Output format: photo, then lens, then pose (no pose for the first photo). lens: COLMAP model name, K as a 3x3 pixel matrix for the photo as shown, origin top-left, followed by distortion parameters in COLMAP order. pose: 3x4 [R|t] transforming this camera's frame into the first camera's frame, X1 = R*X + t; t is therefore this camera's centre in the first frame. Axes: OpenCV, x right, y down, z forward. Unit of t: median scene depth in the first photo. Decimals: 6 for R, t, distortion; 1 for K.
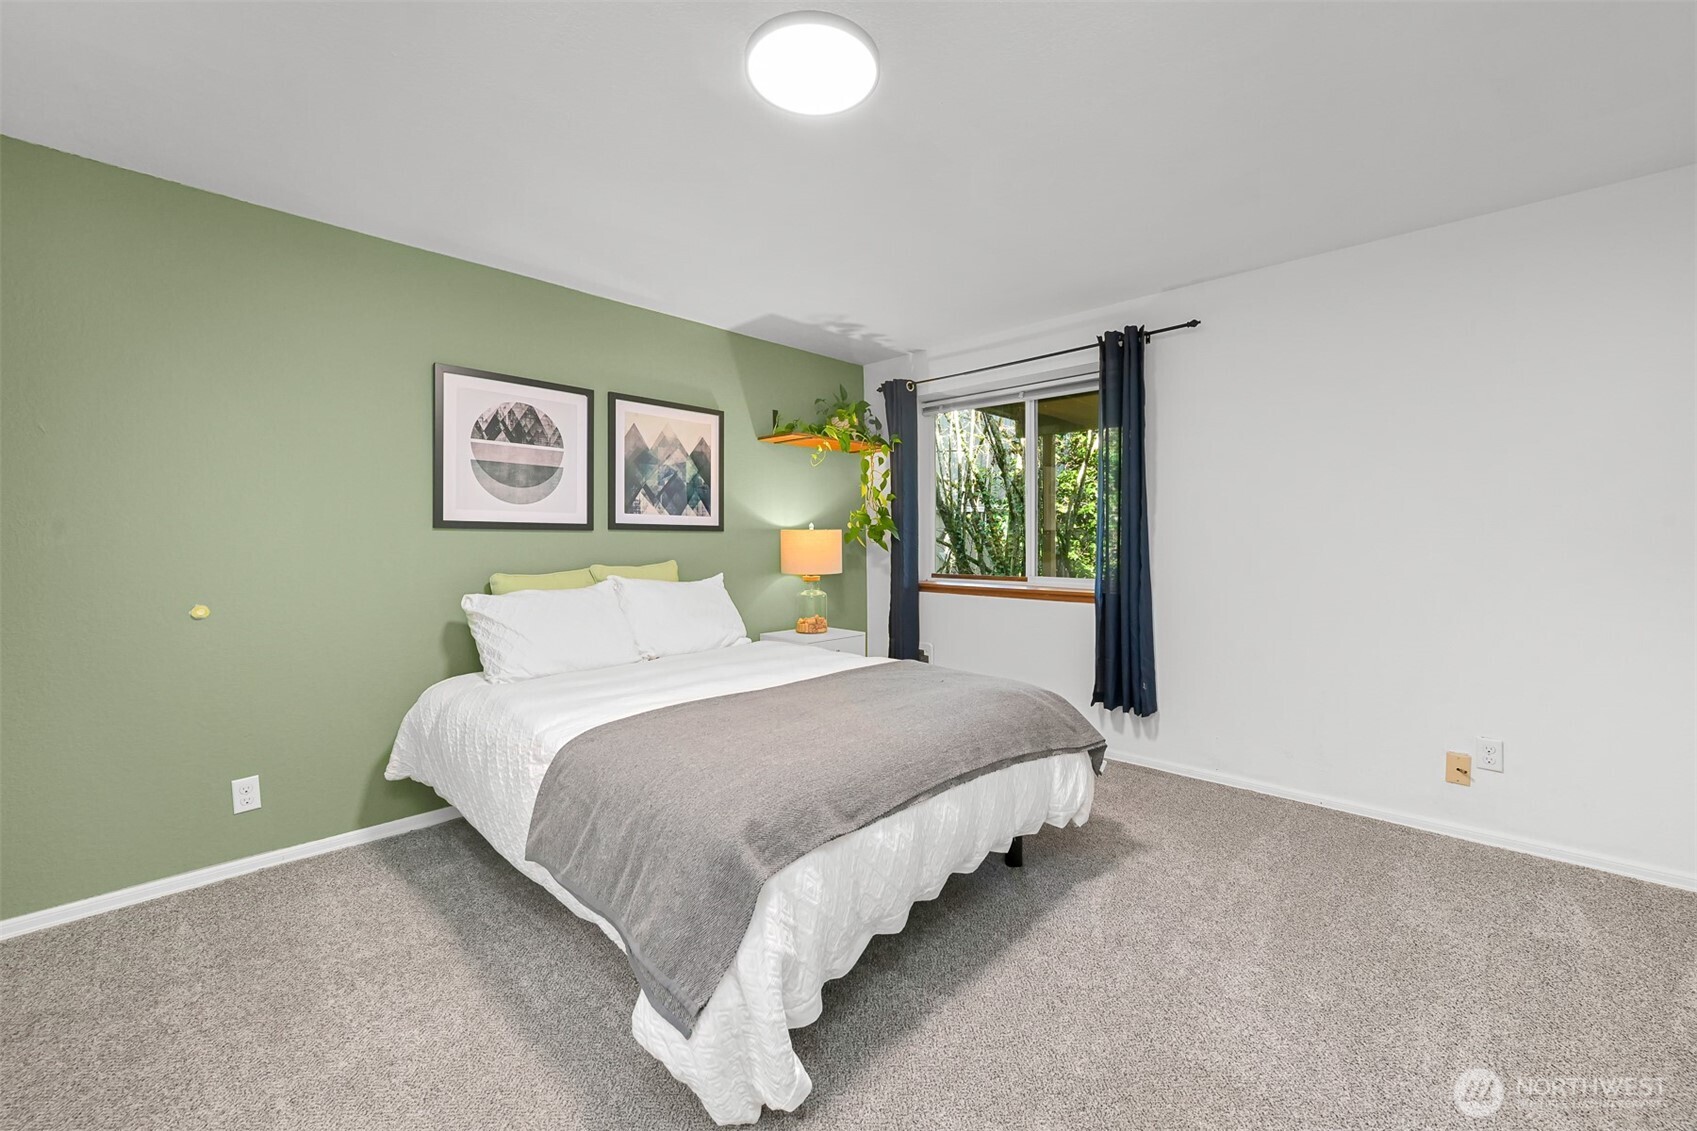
lens RADIAL K [[683.5, 0, 855.9], [0, 683.5, 548.2], [0, 0, 1]] dist [0.003786, 0.000966]
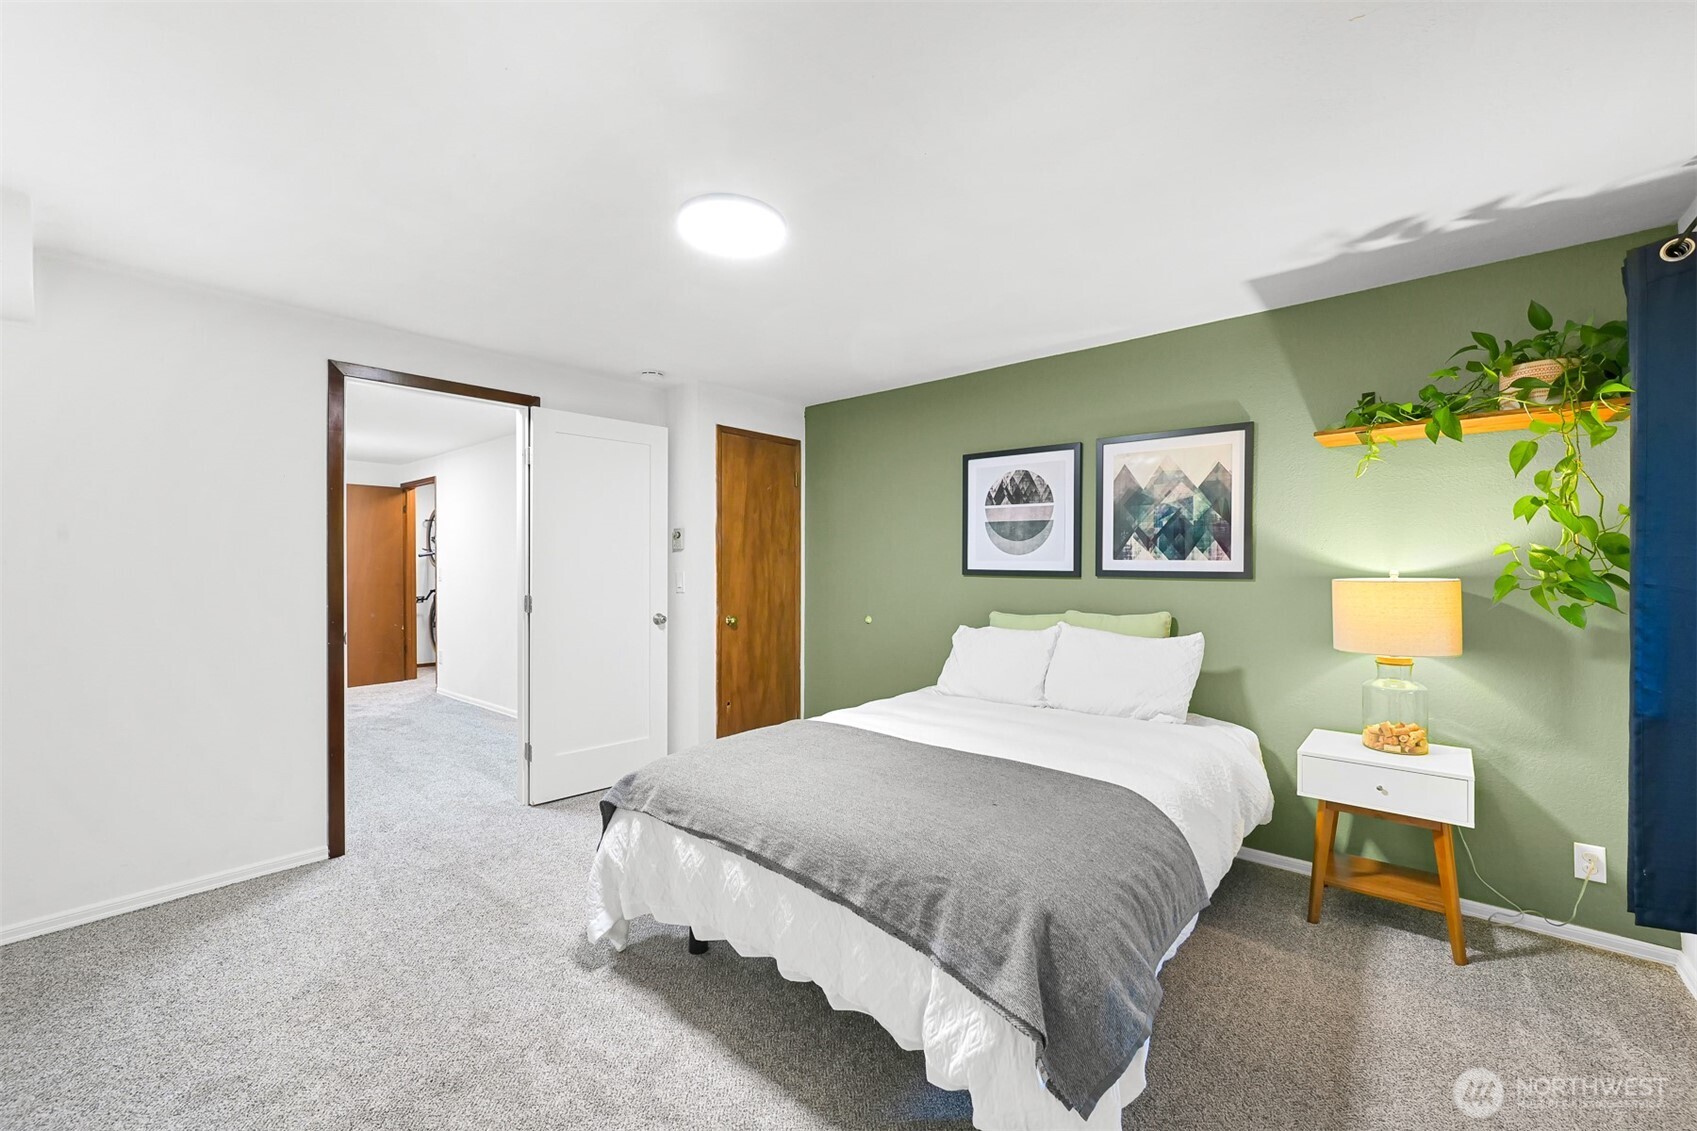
lens RADIAL K [[683.5, 0, 860.7], [0, 683.5, 566.4], [0, 0, 1]] dist [0.003786, 0.000966]
pose [[0.050545, 0.011146, -0.998660, 0.604699], [-0.009597, 0.999897, 0.010674, -0.048021], [0.998676, 0.009044, 0.050646, 0.585712]]
